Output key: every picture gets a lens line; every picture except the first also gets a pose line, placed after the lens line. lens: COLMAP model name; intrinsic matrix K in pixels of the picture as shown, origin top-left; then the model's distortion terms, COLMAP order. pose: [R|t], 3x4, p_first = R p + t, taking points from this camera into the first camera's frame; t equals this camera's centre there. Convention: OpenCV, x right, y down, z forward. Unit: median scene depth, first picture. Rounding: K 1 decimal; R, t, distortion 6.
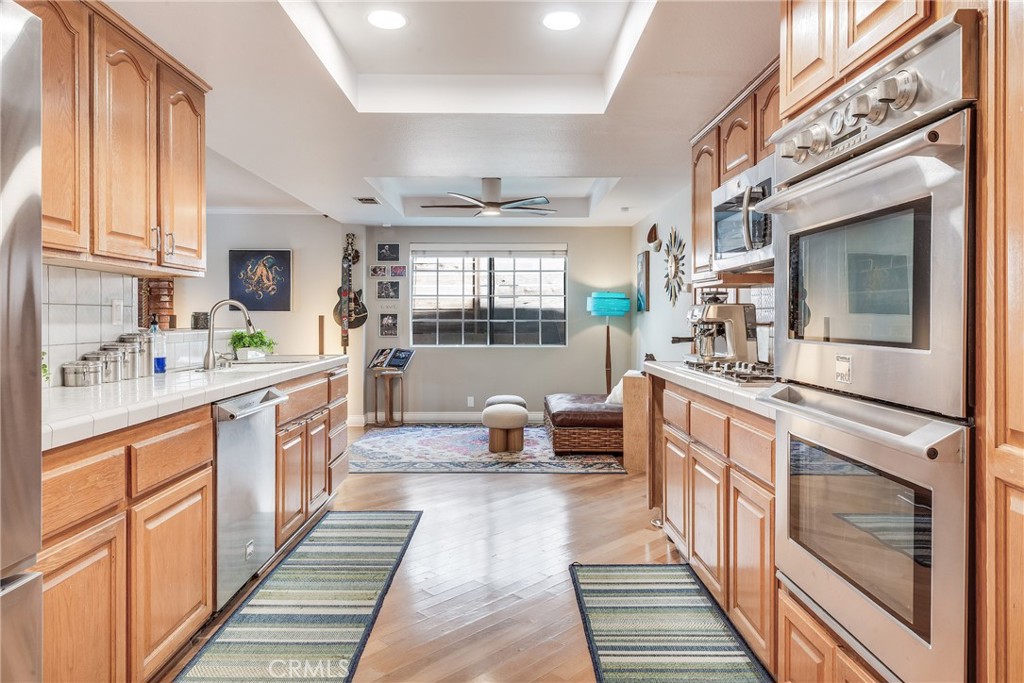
lens RADIAL K [[662.5, 0, 514.1], [0, 662.5, 321.5], [0, 0, 1]] dist [0.001785, -0.001297]
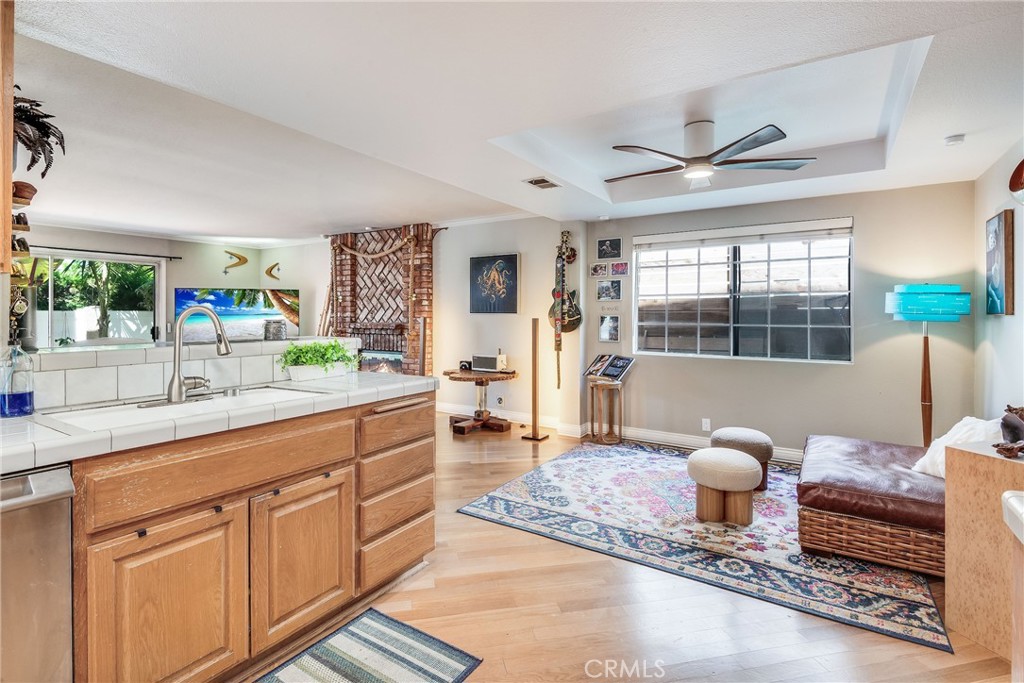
lens RADIAL K [[492.2, 0, 483.7], [0, 492.2, 315.8], [0, 0, 1]] dist [-0.021473, -0.004694]
pose [[0.810713, 0.002240, -0.585439, 0.067363], [-0.002607, 0.999997, 0.000217, -0.012390], [0.585437, 0.001350, 0.810717, 0.367853]]
